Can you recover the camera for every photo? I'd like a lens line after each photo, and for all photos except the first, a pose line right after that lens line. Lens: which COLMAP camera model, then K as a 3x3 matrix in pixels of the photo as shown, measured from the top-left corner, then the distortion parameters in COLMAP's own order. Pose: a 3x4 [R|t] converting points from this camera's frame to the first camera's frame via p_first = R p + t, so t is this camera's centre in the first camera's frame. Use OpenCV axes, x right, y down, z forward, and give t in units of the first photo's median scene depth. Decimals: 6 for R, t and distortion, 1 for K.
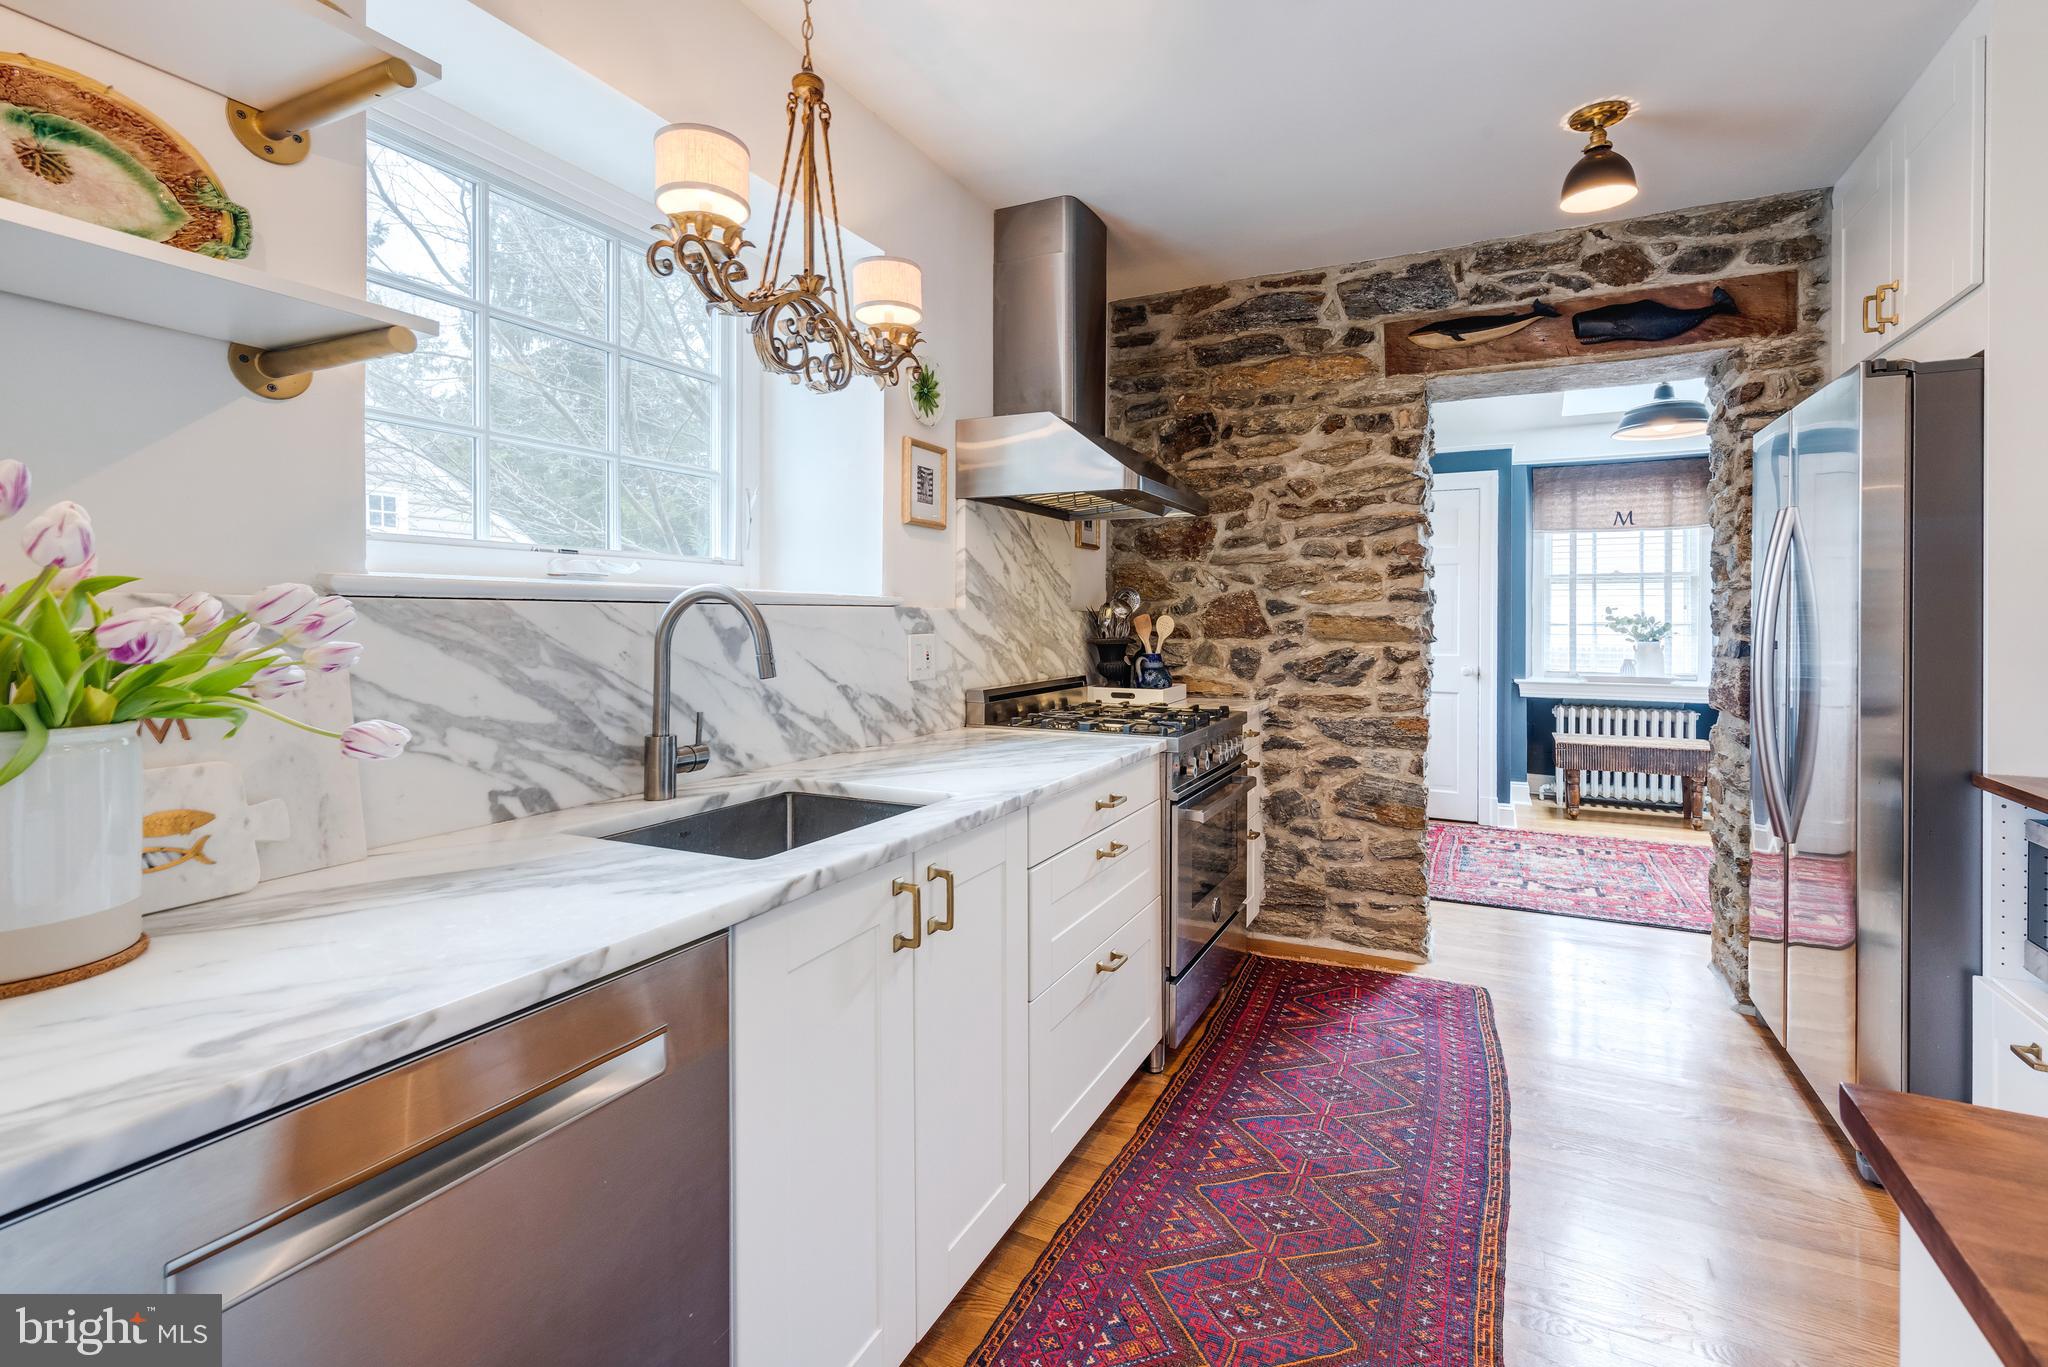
lens RADIAL K [[968.8, 0, 1022.6], [0, 968.8, 624.0], [0, 0, 1]] dist [0.000766, -0.000112]
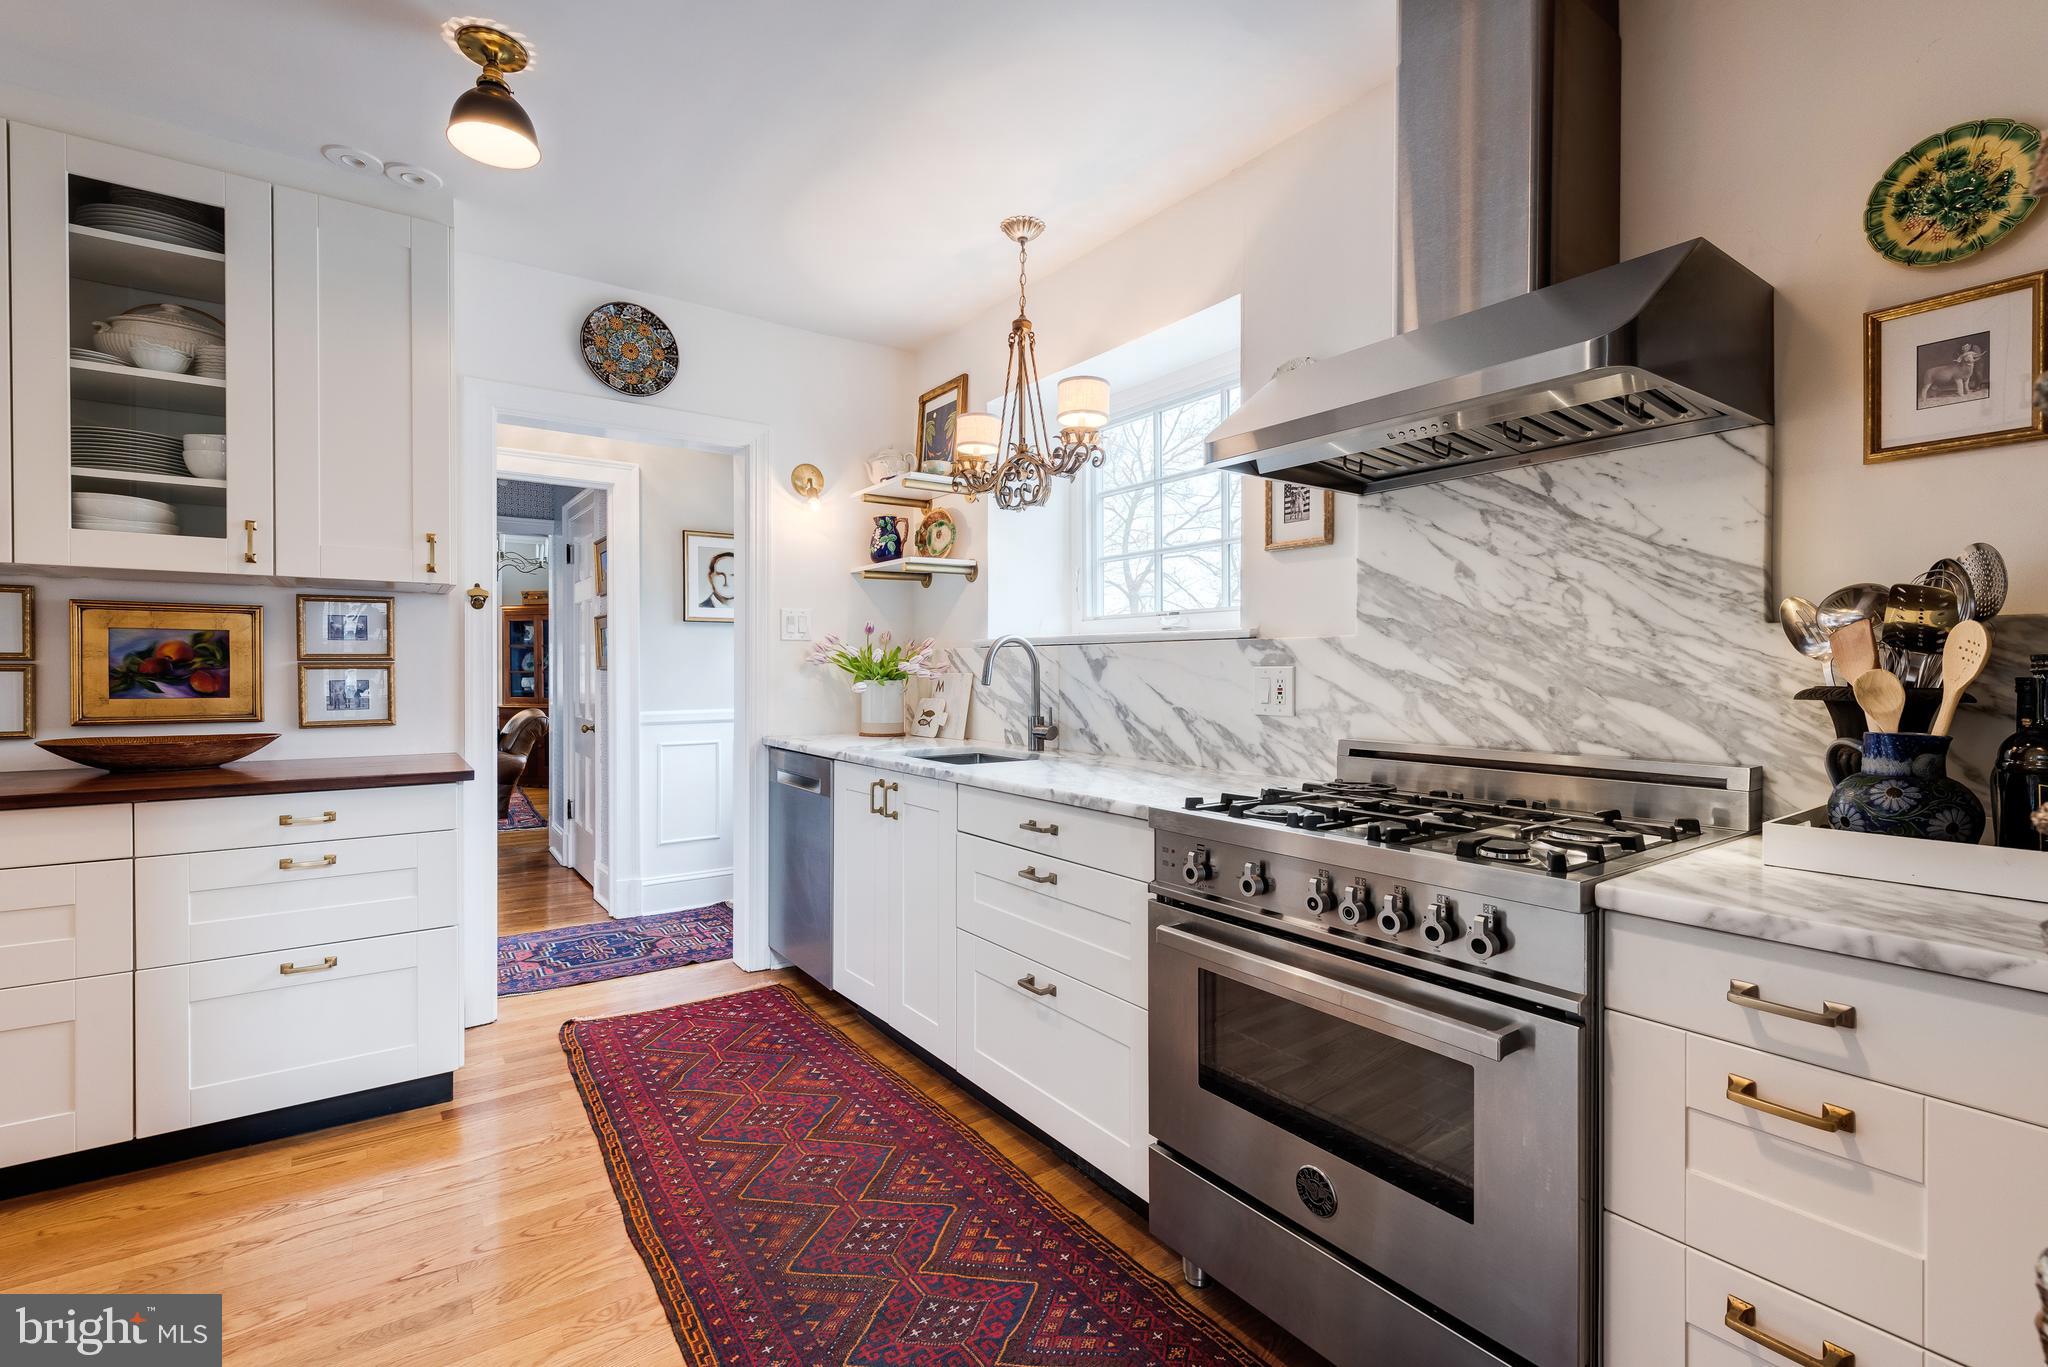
lens RADIAL K [[894.2, 0, 1024.0], [0, 894.2, 683.5], [0, 0, 1]] dist [0.001838, -0.000056]
pose [[-0.471429, 0.010362, -0.881843, 0.585322], [-0.010986, 0.999784, 0.017621, 0.010865], [0.881835, 0.017995, -0.471214, 0.906778]]
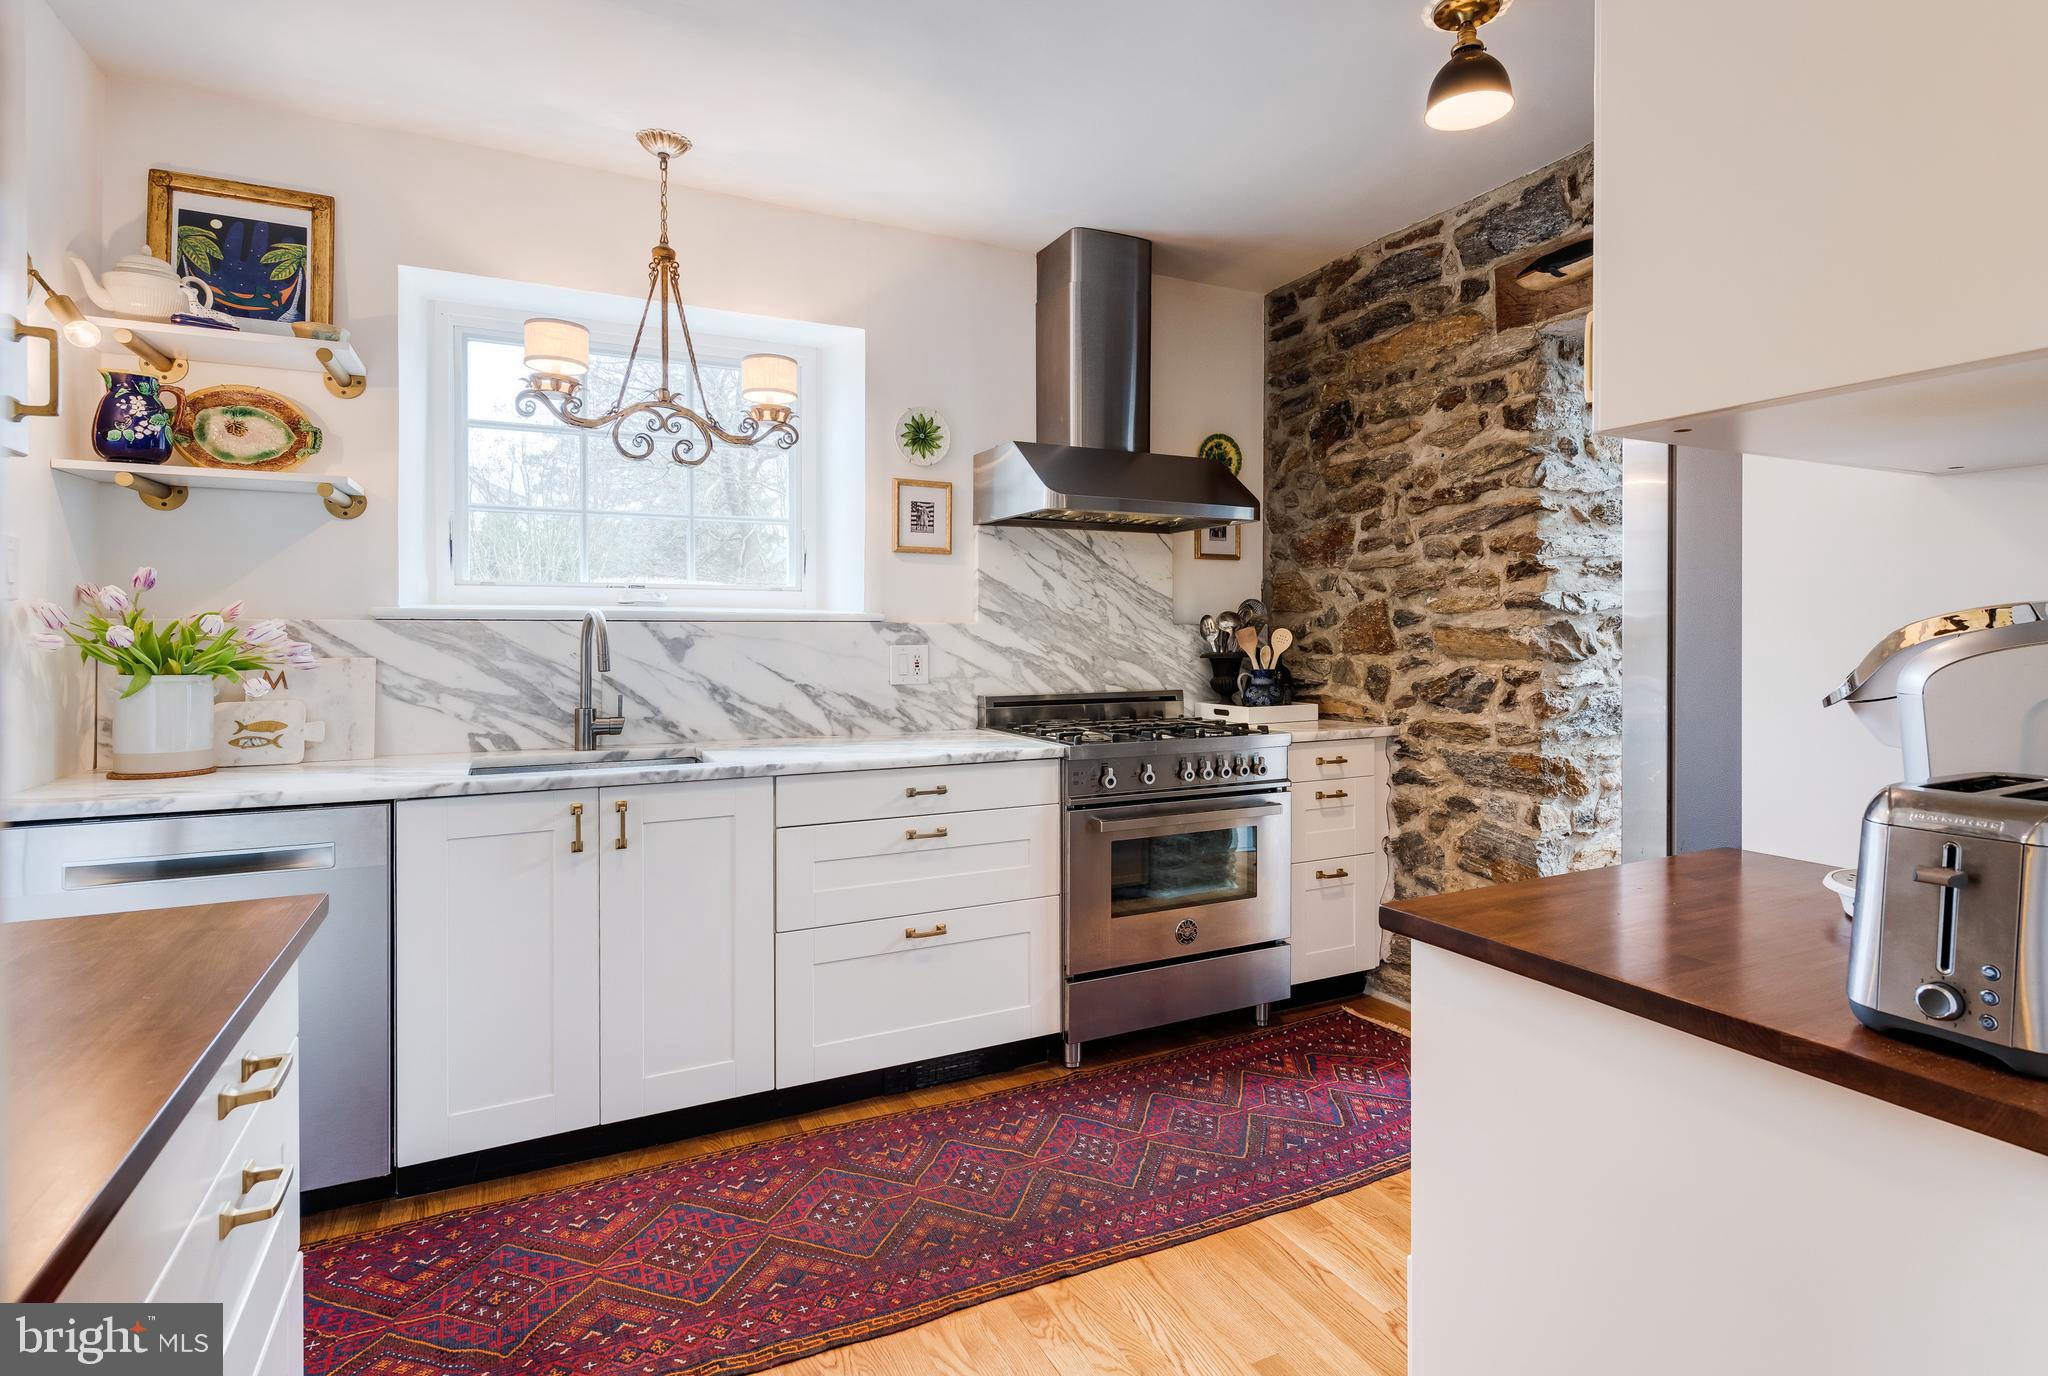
lens RADIAL K [[1069.5, 0, 1033.6], [0, 1069.5, 641.0], [0, 0, 1]] dist [0.001637, -0.000311]
pose [[0.792433, 0.001340, -0.609957, 0.610967], [-0.002286, 0.999997, -0.000773, 0.004553], [0.609954, 0.002007, 0.792434, 0.050208]]
